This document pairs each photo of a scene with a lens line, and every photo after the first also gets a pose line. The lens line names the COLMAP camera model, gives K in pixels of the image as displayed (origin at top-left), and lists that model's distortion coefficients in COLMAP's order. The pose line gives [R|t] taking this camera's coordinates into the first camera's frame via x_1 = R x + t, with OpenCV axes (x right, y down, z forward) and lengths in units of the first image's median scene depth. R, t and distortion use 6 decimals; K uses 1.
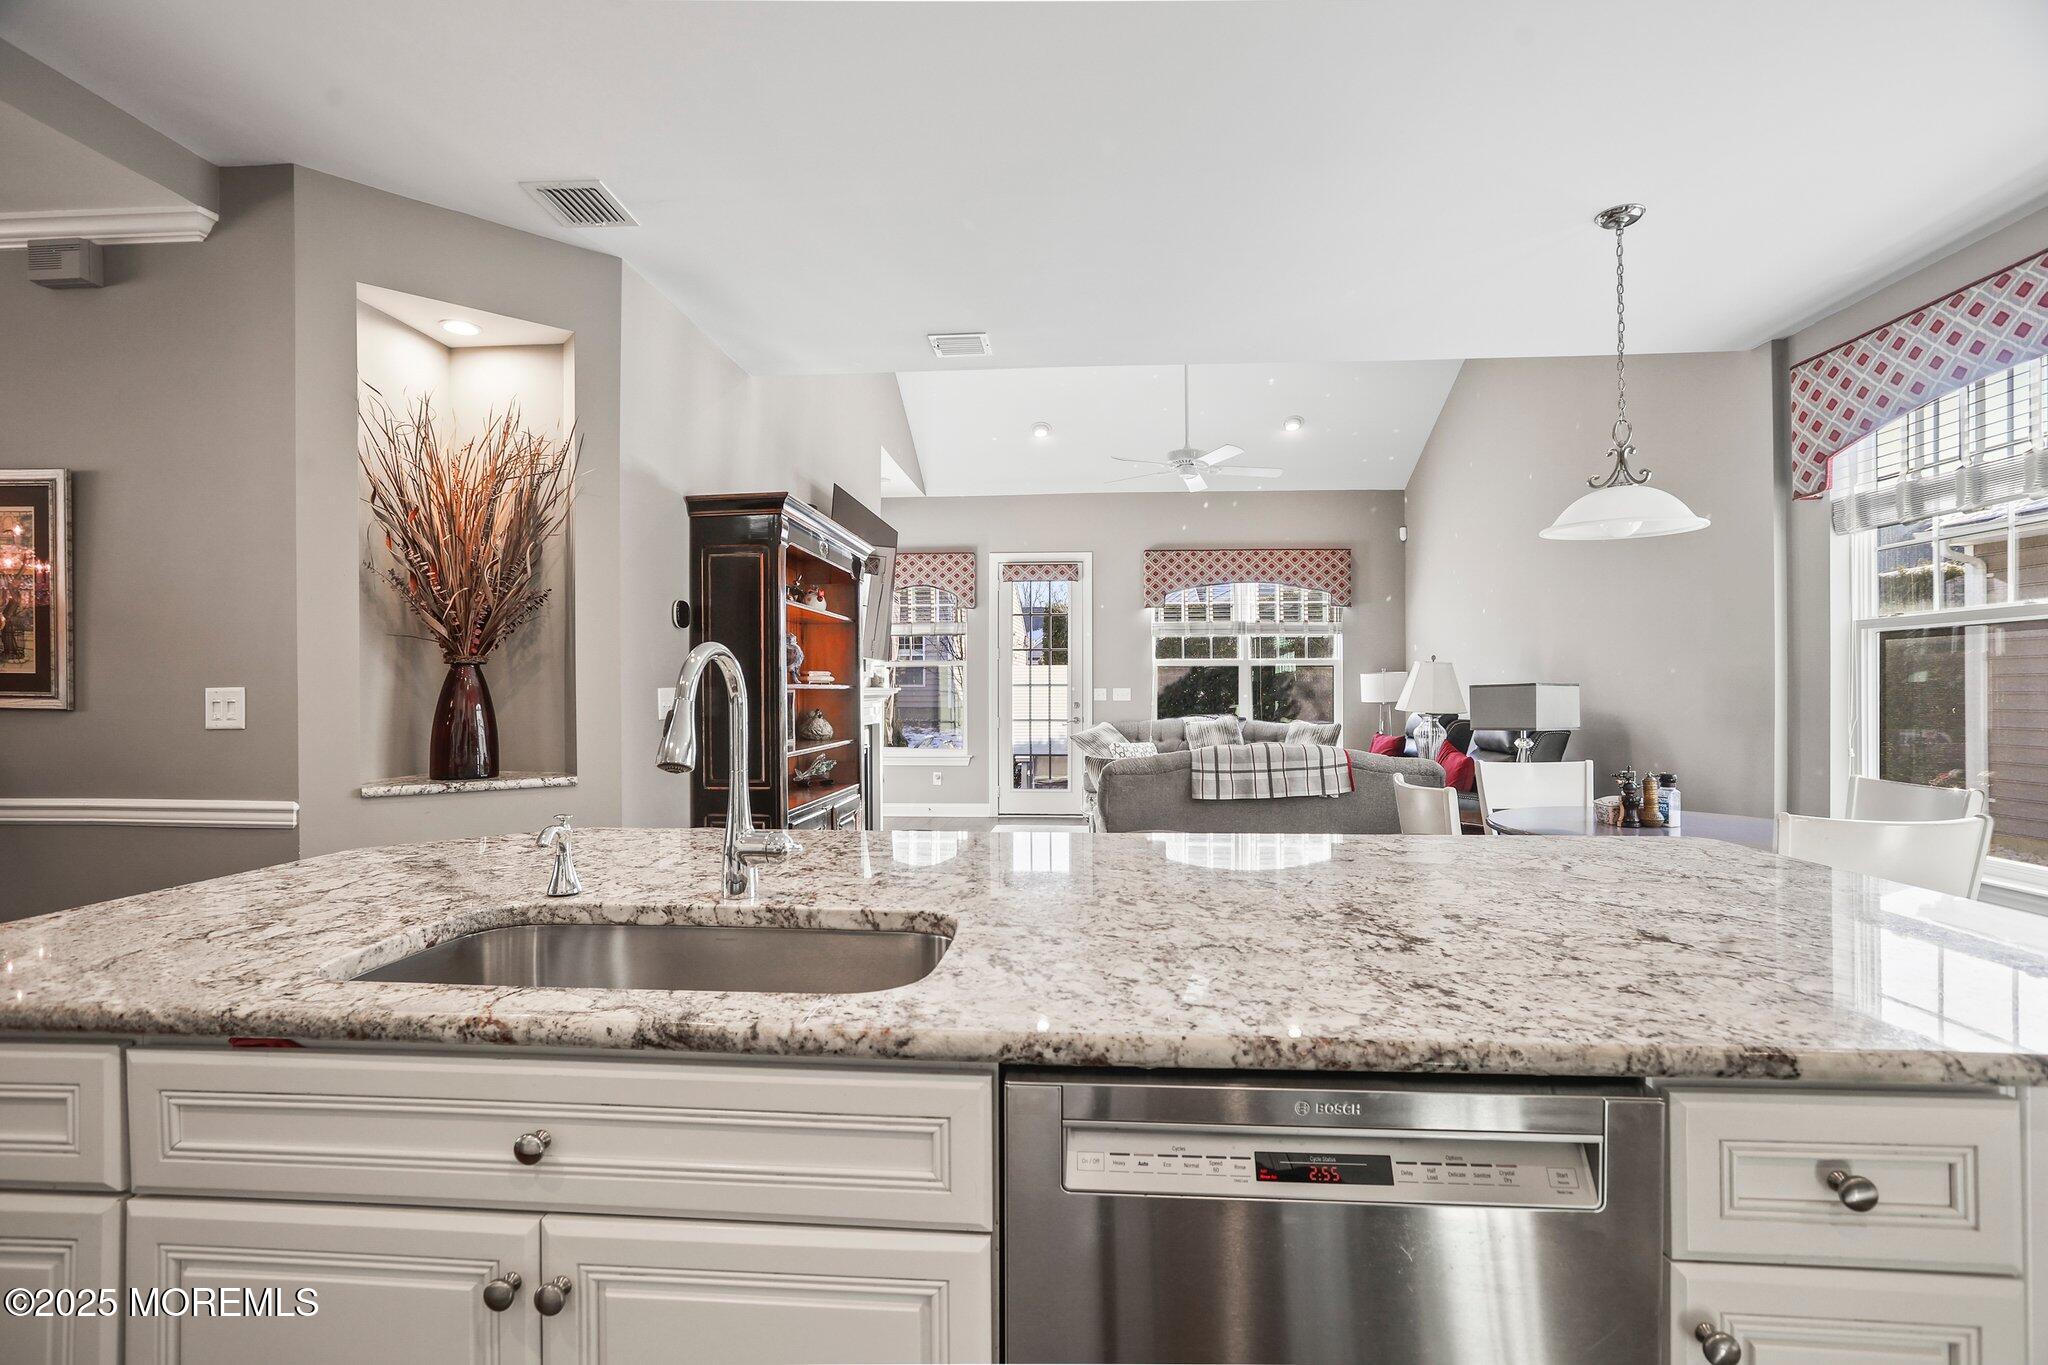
lens RADIAL K [[931.9, 0, 1019.7], [0, 931.9, 685.2], [0, 0, 1]] dist [-0.039584, 0.021855]
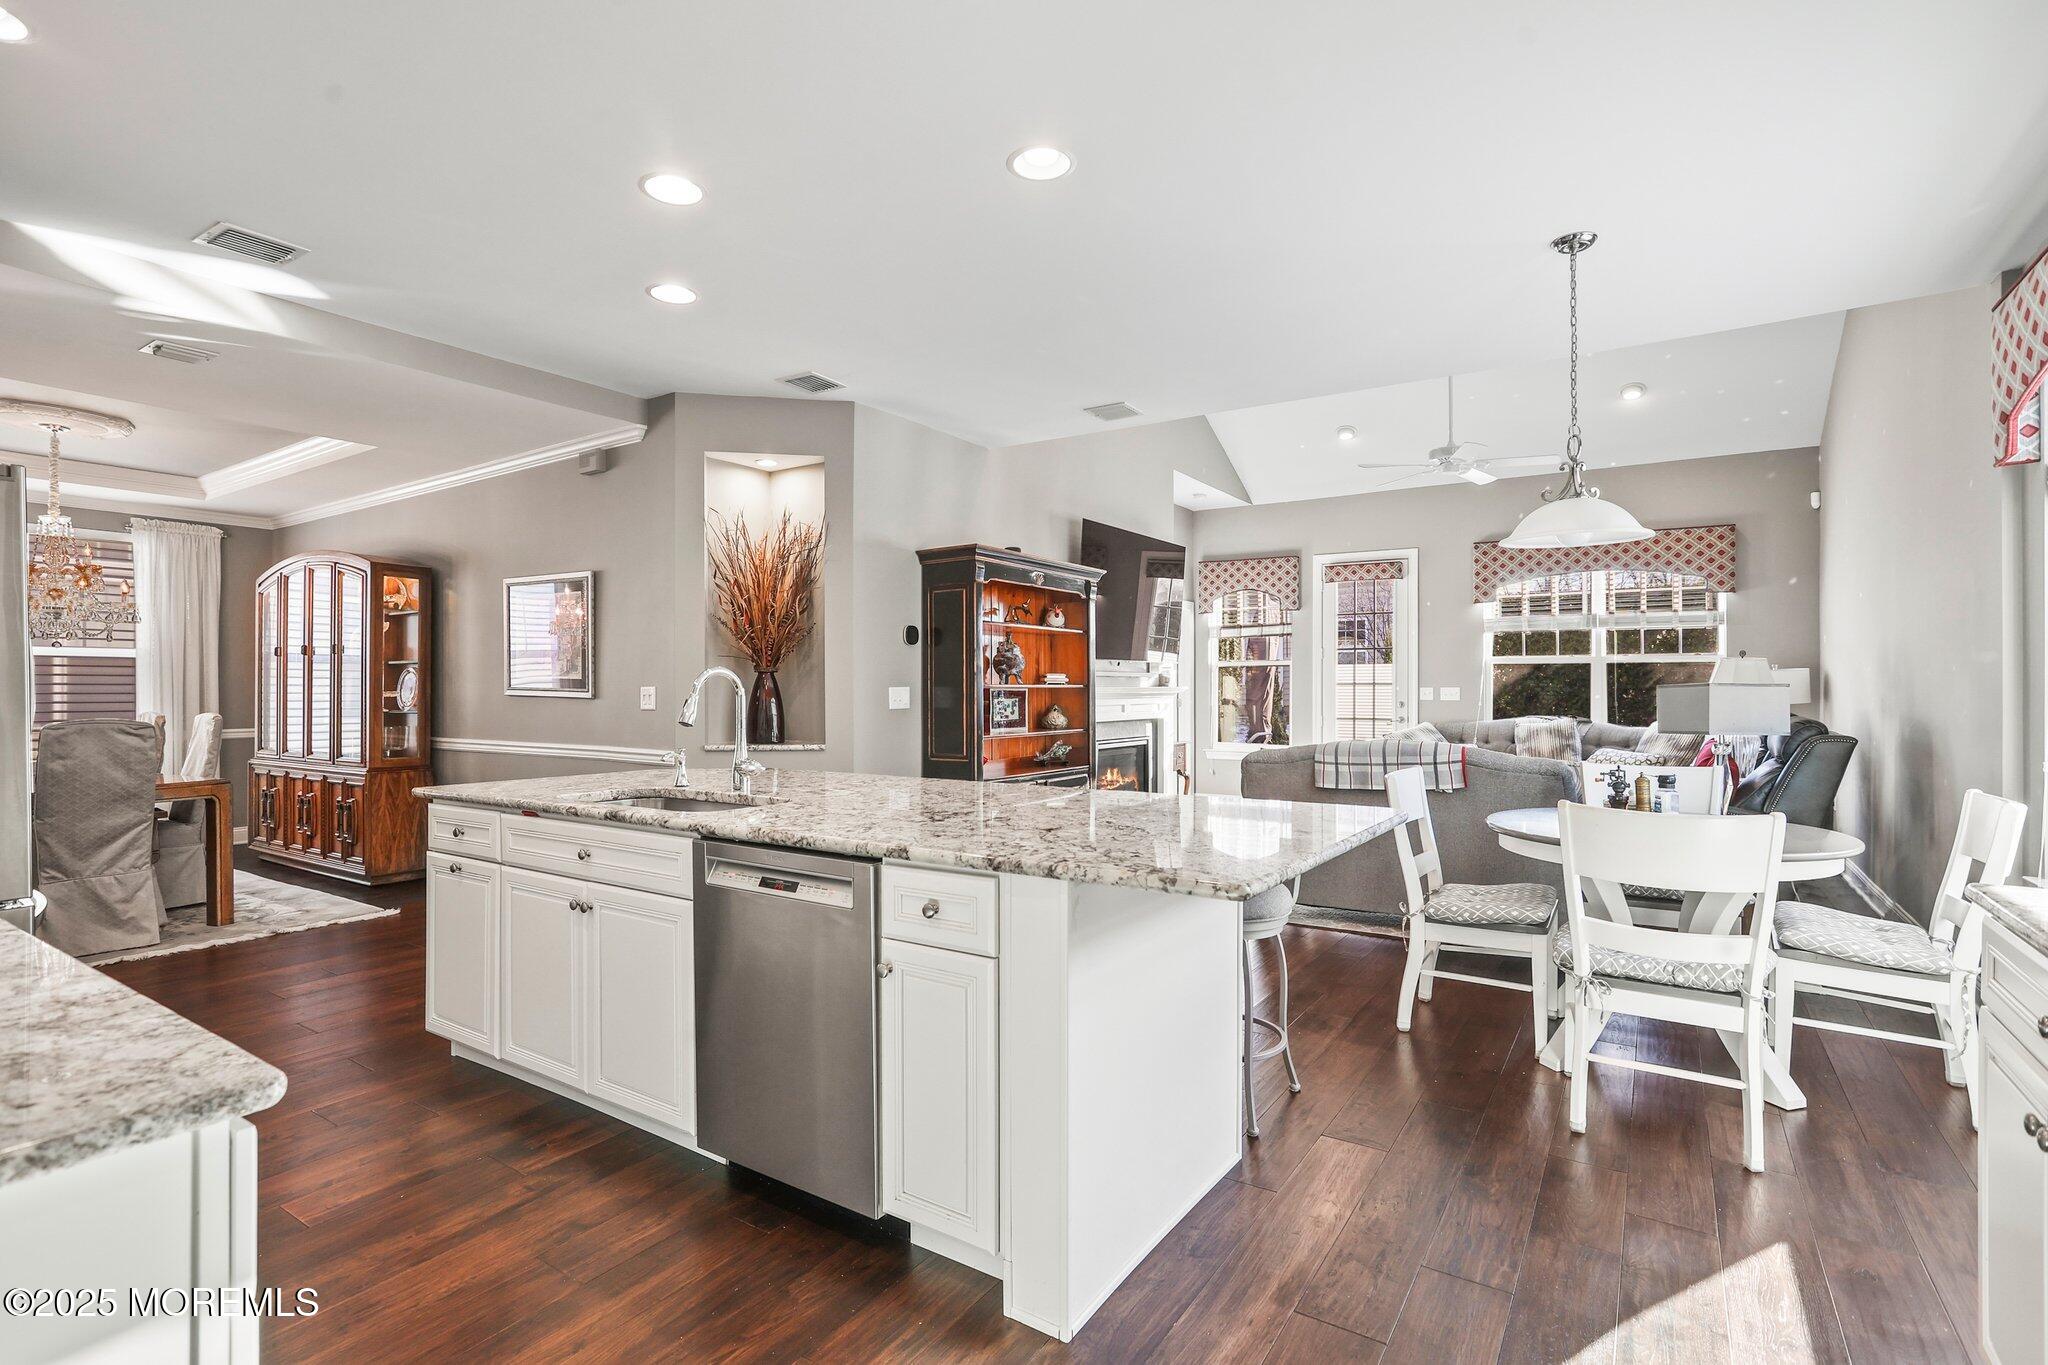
lens RADIAL K [[987.3, 0, 1024.0], [0, 987.3, 682.5], [0, 0, 1]] dist [-0.033616, 0.040394]
pose [[0.871048, -0.000153, -0.491197, 0.228687], [-0.000075, 1.000000, -0.000445, -0.001410], [0.491197, 0.000424, 0.871048, -0.101682]]
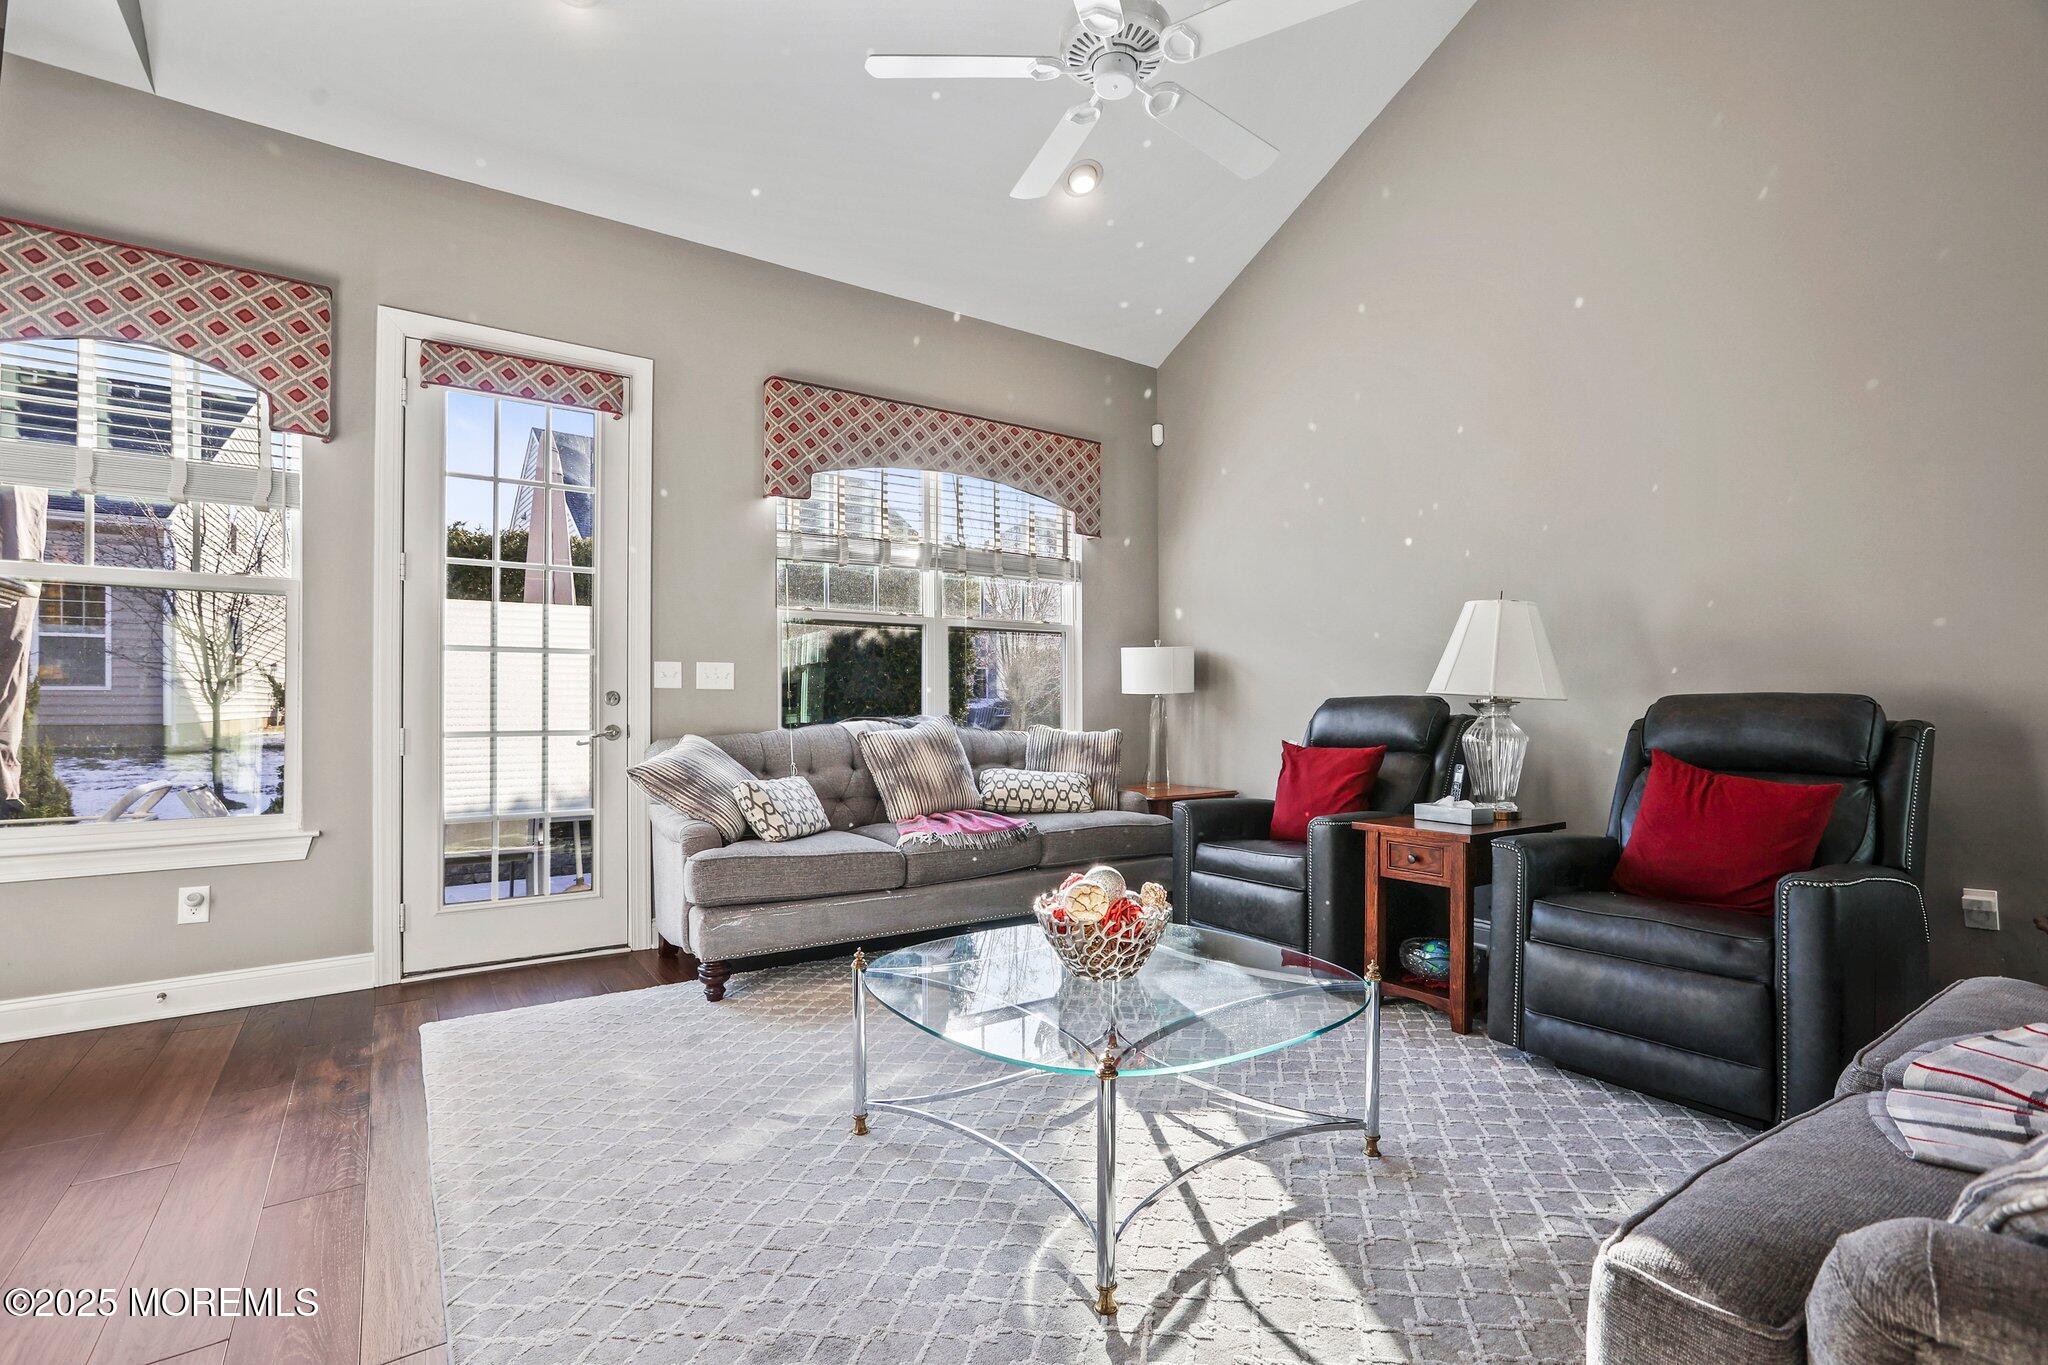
lens RADIAL K [[931.9, 0, 1019.7], [0, 931.9, 685.2], [0, 0, 1]] dist [-0.039584, 0.021855]
pose [[0.775743, 0.013068, 0.630914, -0.066020], [-0.006345, 0.999897, -0.012910, 0.020051], [-0.631017, 0.006012, 0.775745, 0.553331]]
